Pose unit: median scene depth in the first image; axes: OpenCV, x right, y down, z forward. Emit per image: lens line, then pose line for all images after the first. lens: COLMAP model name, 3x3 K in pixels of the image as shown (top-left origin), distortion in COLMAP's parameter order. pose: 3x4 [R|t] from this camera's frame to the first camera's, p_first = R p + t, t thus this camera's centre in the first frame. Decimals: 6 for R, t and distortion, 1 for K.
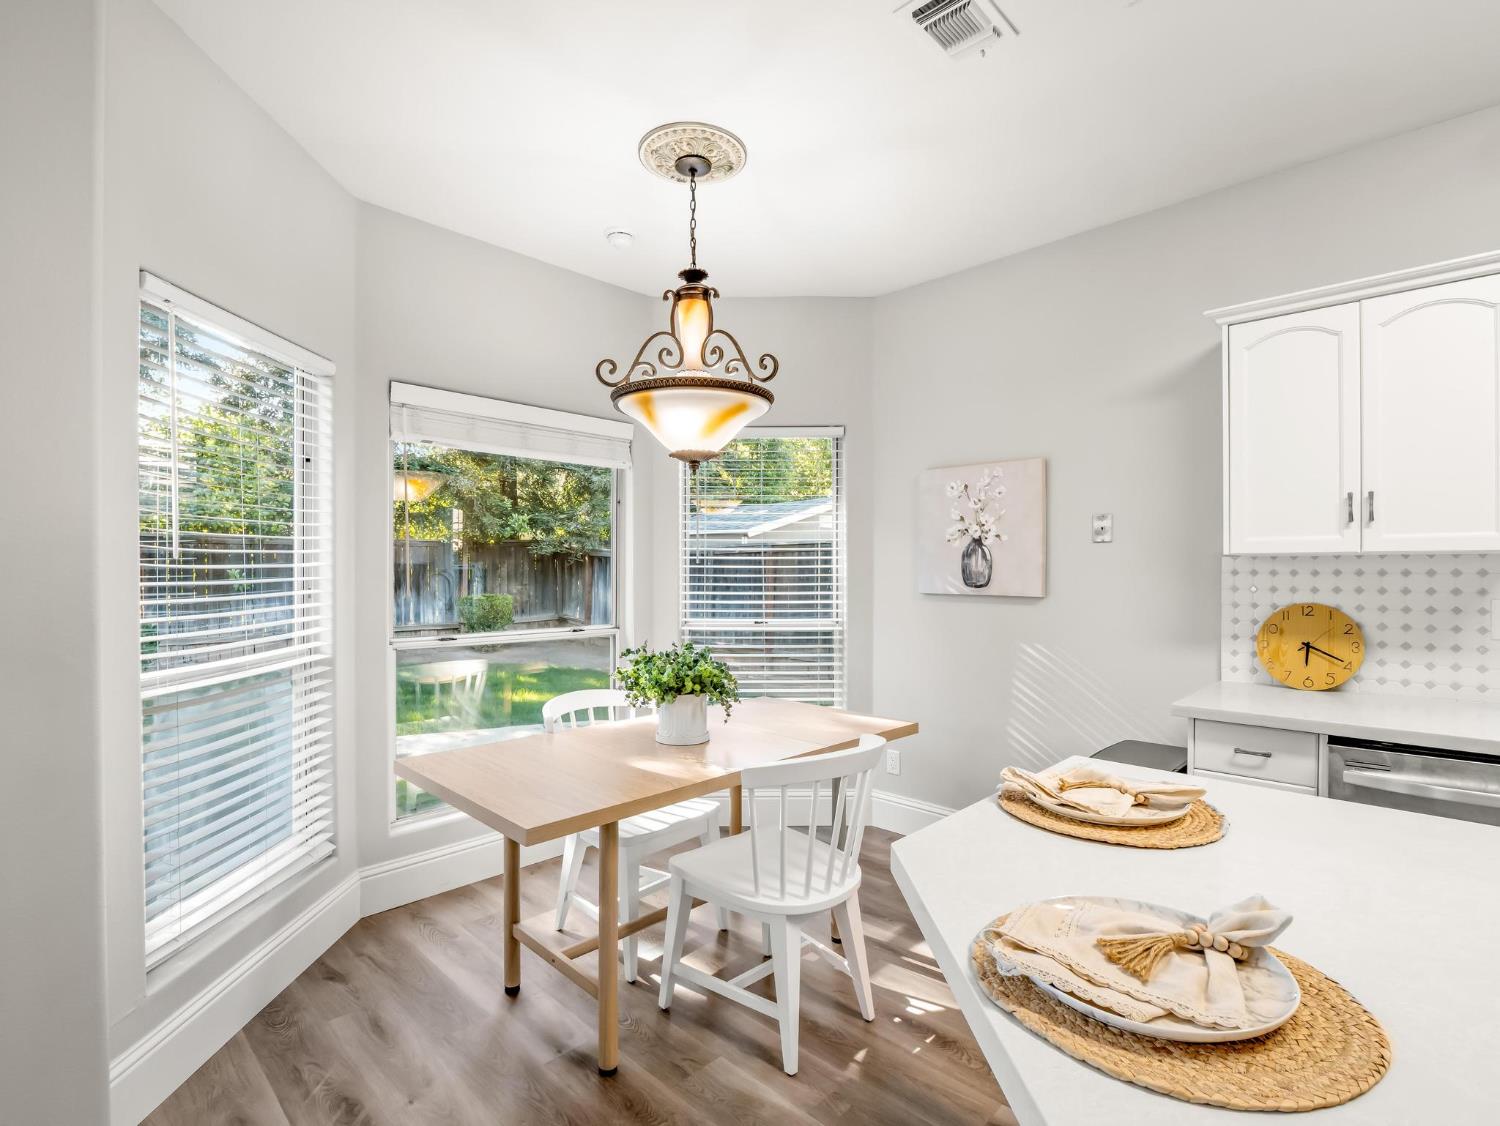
lens RADIAL K [[727.1, 0, 742.0], [0, 727.1, 575.2], [0, 0, 1]] dist [-0.009963, -0.004710]
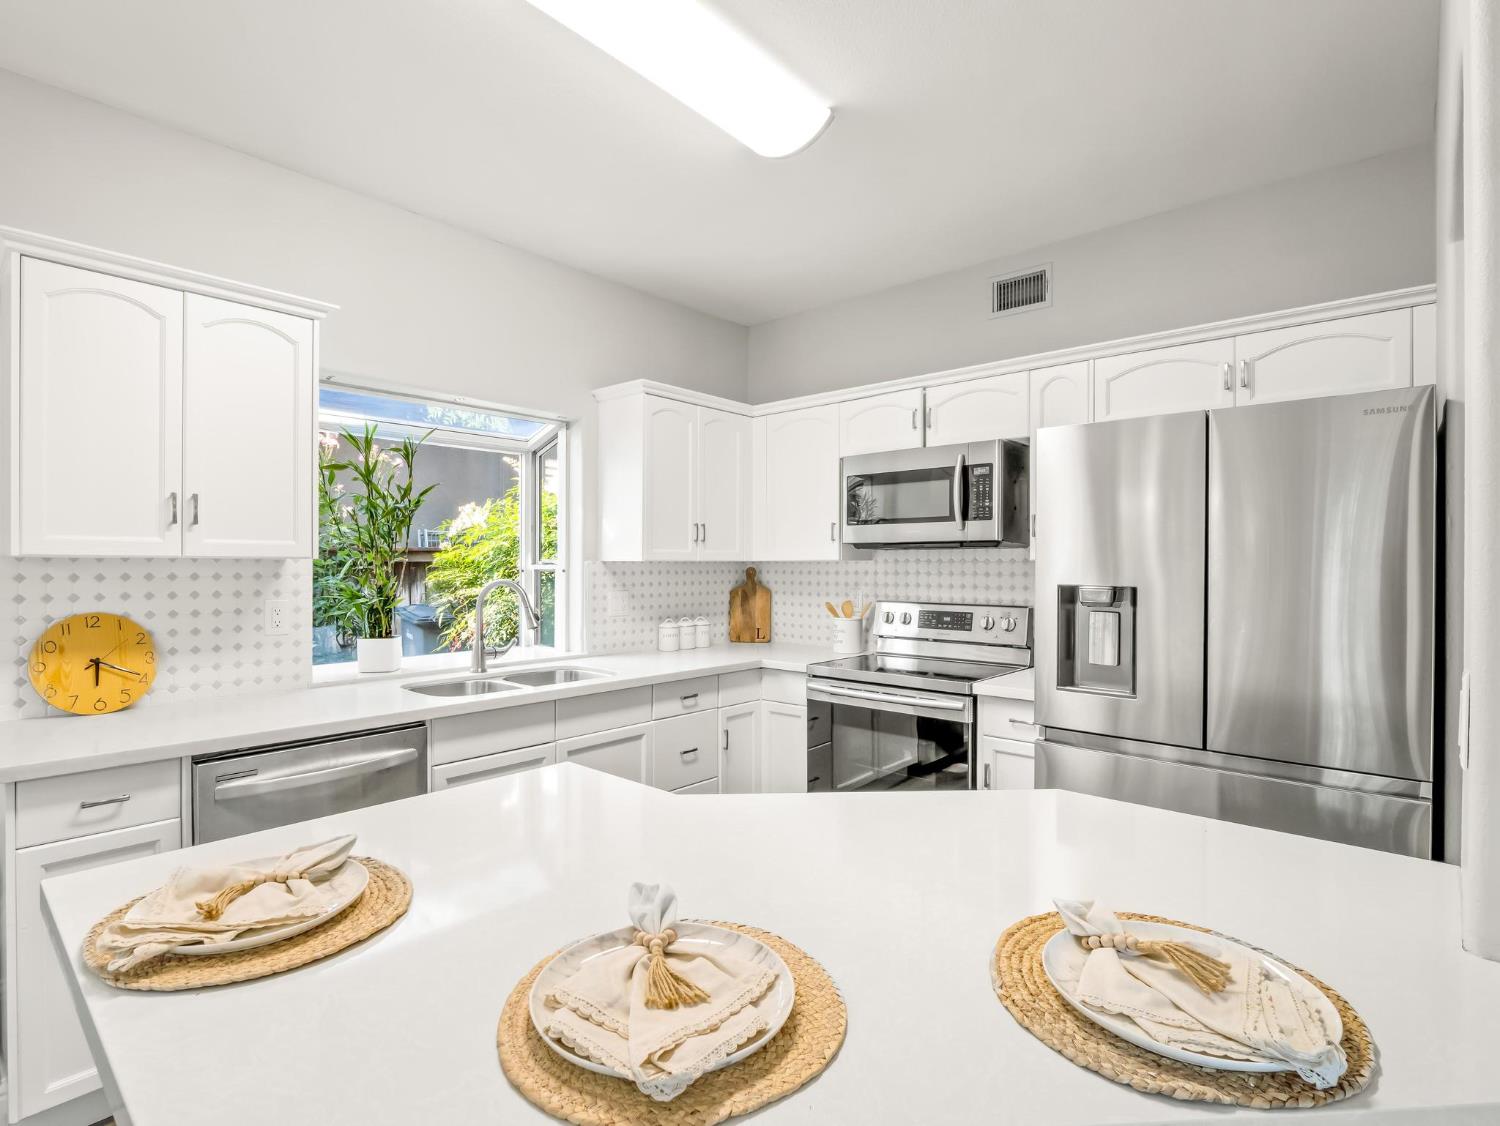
lens RADIAL K [[750.8, 0, 744.9], [0, 750.8, 567.4], [0, 0, 1]] dist [-0.009929, -0.001694]
pose [[-0.048875, -0.004233, 0.998796, -0.141583], [0.003363, 0.999985, 0.004403, -0.017223], [-0.998799, 0.003574, -0.048860, 0.272857]]
